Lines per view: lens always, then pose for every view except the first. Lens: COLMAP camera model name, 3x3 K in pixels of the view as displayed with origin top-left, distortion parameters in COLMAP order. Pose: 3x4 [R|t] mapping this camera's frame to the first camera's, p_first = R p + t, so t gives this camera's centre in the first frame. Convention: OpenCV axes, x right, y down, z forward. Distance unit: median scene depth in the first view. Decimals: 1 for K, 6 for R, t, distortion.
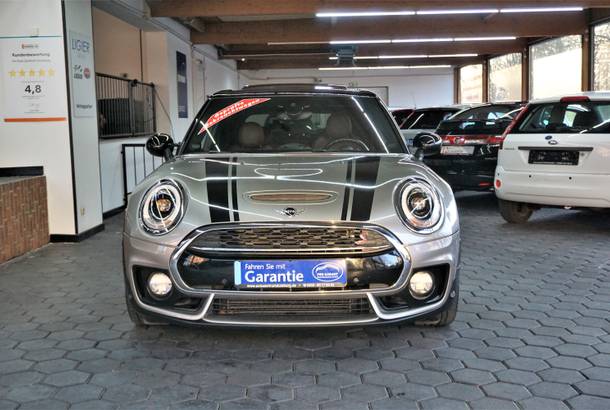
lens RADIAL K [[729.7, 0, 305.0], [0, 729.7, 205.0], [0, 0, 1]] dist [0.010155, -0.002817]
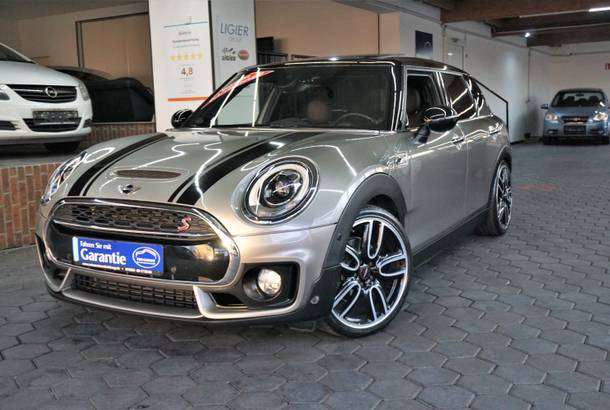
lens RADIAL K [[681.8, 0, 301.8], [0, 681.8, 194.9], [0, 0, 1]] dist [0.005488, 0.004464]
pose [[0.870550, 0.053971, -0.489111, 0.597222], [-0.044165, 0.998525, 0.031576, -0.021046], [0.490094, -0.005887, 0.871650, 0.347571]]
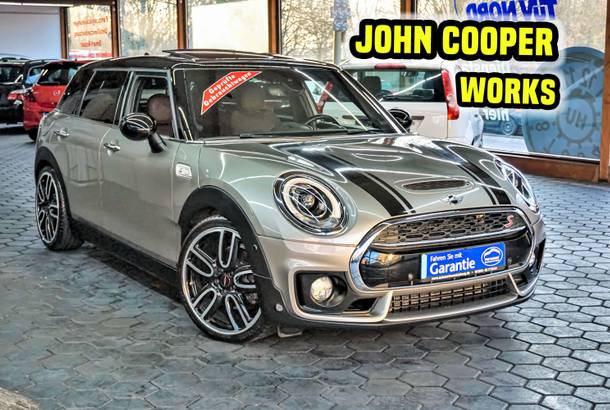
lens RADIAL K [[904.0, 0, 305.0], [0, 904.0, 205.0], [0, 0, 1]] dist [-0.001359, -0.002970]
pose [[0.837649, -0.065425, 0.542276, -0.844935], [0.044948, 0.997690, 0.050940, -0.054150], [-0.544356, -0.018296, 0.838655, 0.086471]]
